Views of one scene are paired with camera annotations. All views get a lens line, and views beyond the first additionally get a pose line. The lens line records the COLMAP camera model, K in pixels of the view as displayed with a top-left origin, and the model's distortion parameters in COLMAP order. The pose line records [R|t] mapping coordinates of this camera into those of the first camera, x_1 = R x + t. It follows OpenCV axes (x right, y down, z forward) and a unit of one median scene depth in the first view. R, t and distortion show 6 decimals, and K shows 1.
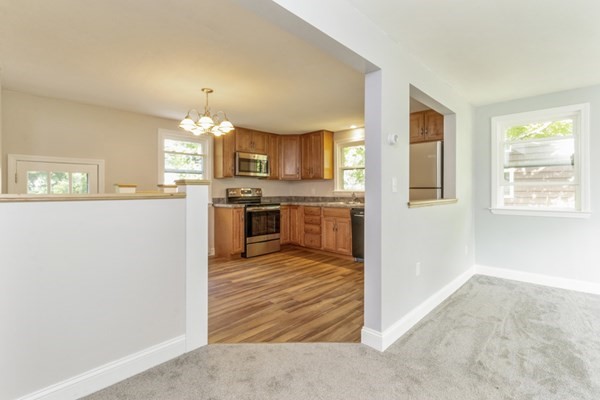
lens RADIAL K [[280.5, 0, 299.4], [0, 280.5, 196.4], [0, 0, 1]] dist [0.018108, -0.001388]
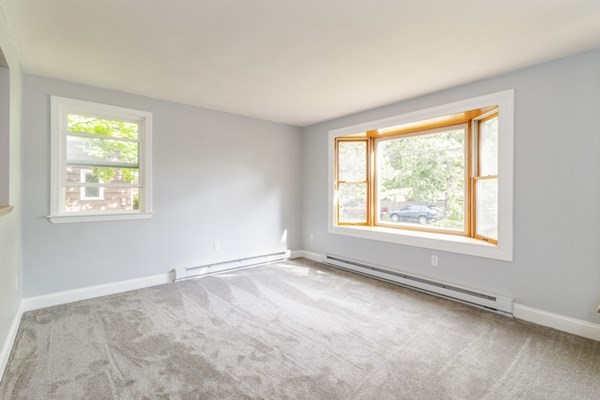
lens RADIAL K [[280.5, 0, 300.1], [0, 280.5, 194.3], [0, 0, 1]] dist [0.018108, -0.001388]
pose [[0.112201, -0.003325, 0.993680, 0.002587], [0.016642, 0.999860, 0.001466, -0.006972], [-0.993546, 0.016372, 0.112240, 0.292889]]
